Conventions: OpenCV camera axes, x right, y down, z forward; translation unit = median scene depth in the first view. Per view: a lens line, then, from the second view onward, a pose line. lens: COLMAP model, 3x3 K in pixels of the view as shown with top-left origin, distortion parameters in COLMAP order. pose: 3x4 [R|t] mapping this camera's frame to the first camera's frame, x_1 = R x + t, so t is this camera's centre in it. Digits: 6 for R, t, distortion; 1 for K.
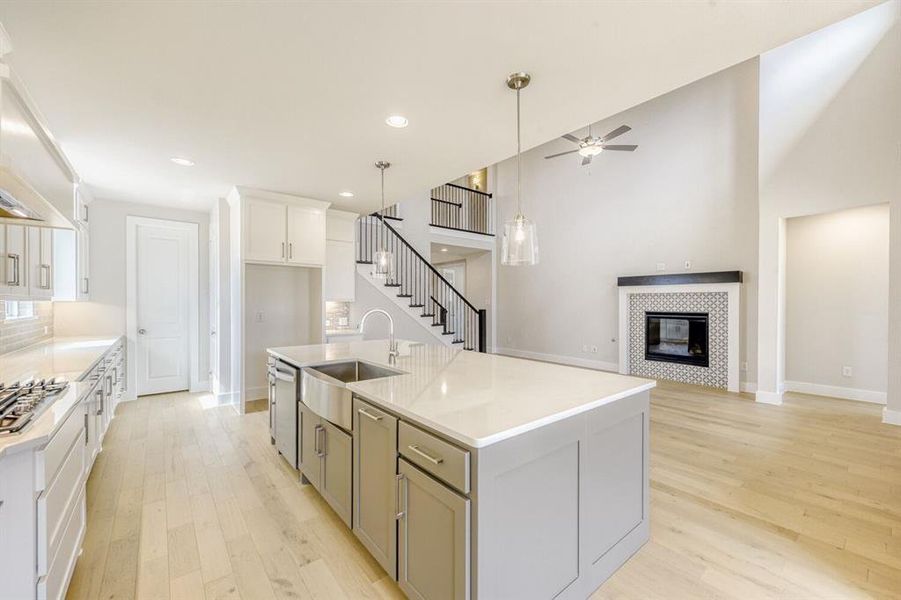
lens RADIAL K [[366.8, 0, 436.6], [0, 366.8, 299.9], [0, 0, 1]] dist [0.006527, 0.000025]
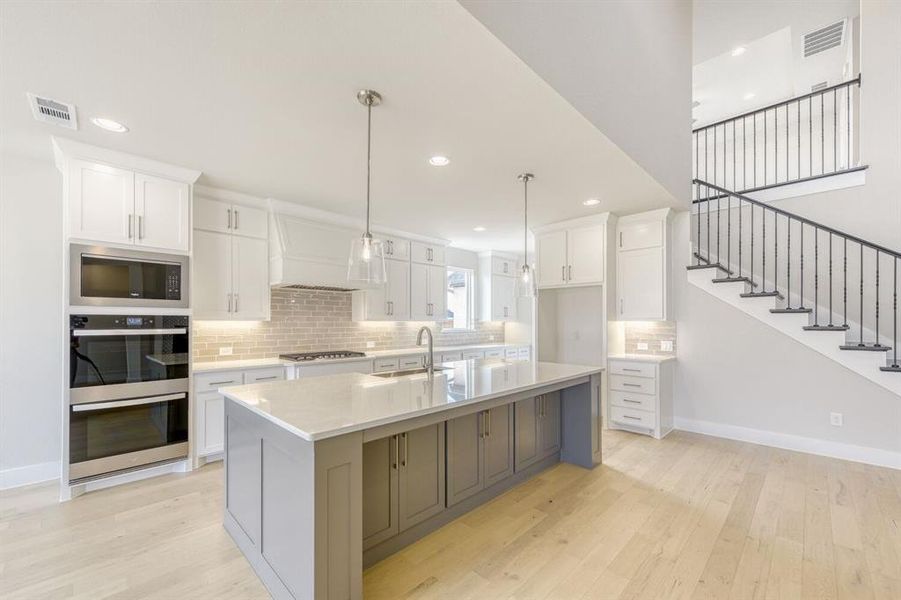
lens RADIAL K [[366.8, 0, 455.5], [0, 366.8, 318.5], [0, 0, 1]] dist [0.006527, 0.000025]
pose [[0.118425, -0.009365, -0.992919, 0.456152], [0.004741, 0.999949, -0.008866, 0.003446], [0.992952, -0.003658, 0.118463, 0.419368]]
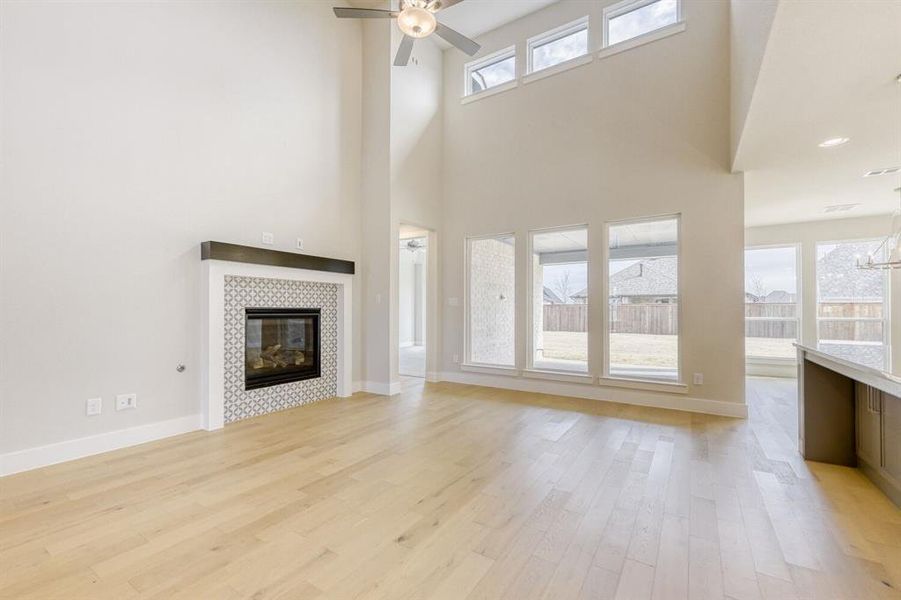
lens RADIAL K [[381.7, 0, 443.9], [0, 381.7, 305.2], [0, 0, 1]] dist [0.012595, 0.000637]
pose [[-0.306876, 0.009498, 0.951702, -0.126974], [-0.009726, 0.999867, -0.013115, 0.034334], [-0.951700, -0.013281, -0.306742, 0.956465]]
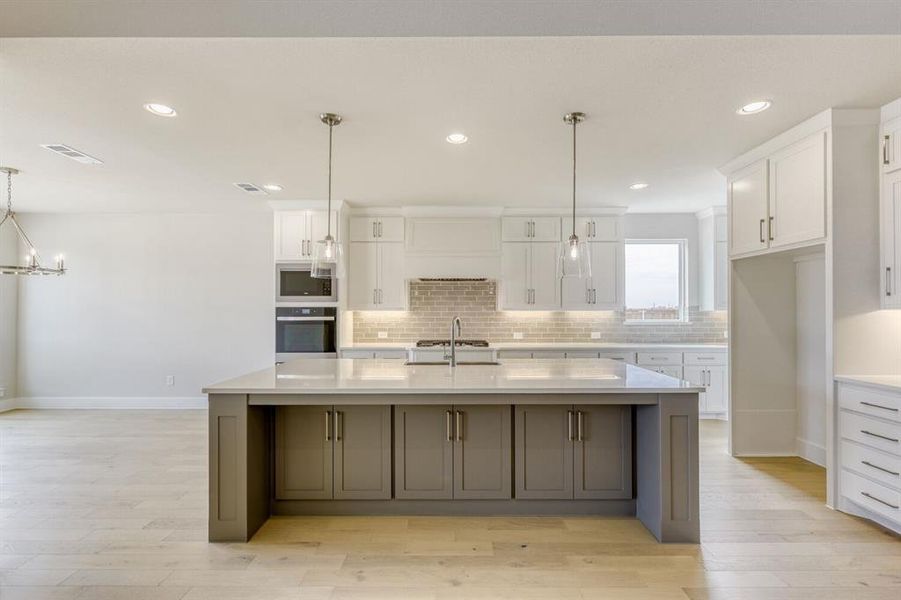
lens RADIAL K [[403.1, 0, 453.9], [0, 403.1, 309.8], [0, 0, 1]] dist [-0.000484, -0.000349]
pose [[-0.629343, -0.002727, -0.777123, 0.358879], [0.004786, 0.999961, -0.007384, 0.005110], [0.777113, -0.008366, -0.629306, 0.766727]]
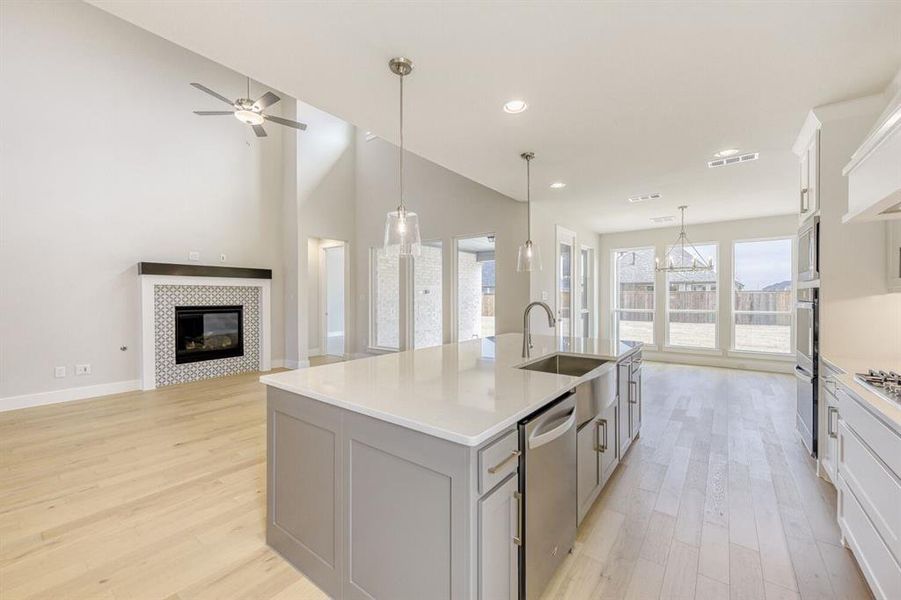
lens RADIAL K [[366.8, 0, 447.2], [0, 366.8, 297.8], [0, 0, 1]] dist [0.006527, 0.000025]
pose [[-0.220628, -0.006530, 0.975336, -0.423980], [-0.004437, 0.999974, 0.005691, 0.003949], [-0.975348, -0.003072, -0.220651, 0.625459]]
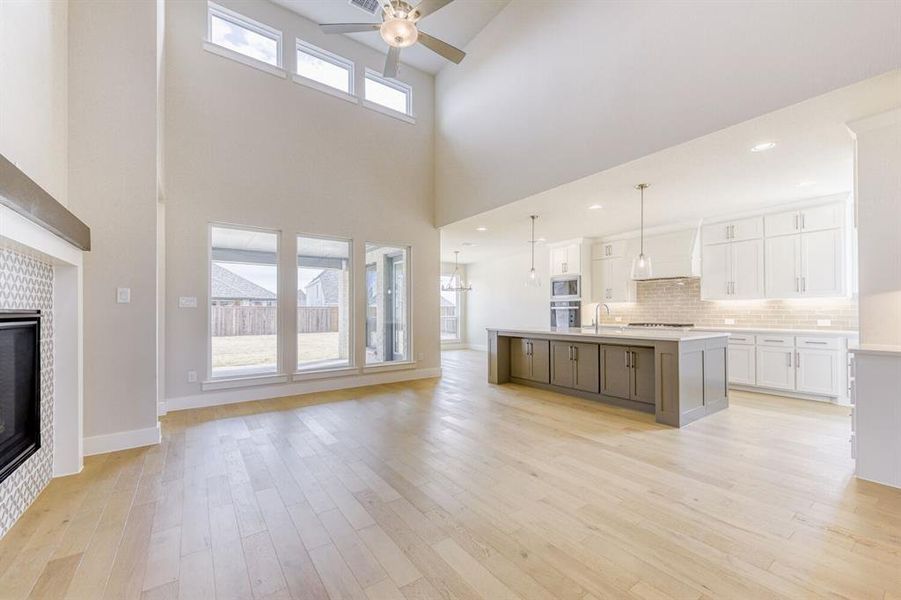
lens RADIAL K [[366.8, 0, 444.3], [0, 366.8, 313.5], [0, 0, 1]] dist [0.006527, 0.000025]
pose [[-0.997658, 0.001681, 0.068383, 0.260275], [0.001487, 0.999995, -0.002886, 0.036774], [-0.068388, -0.002778, -0.997655, 1.321527]]
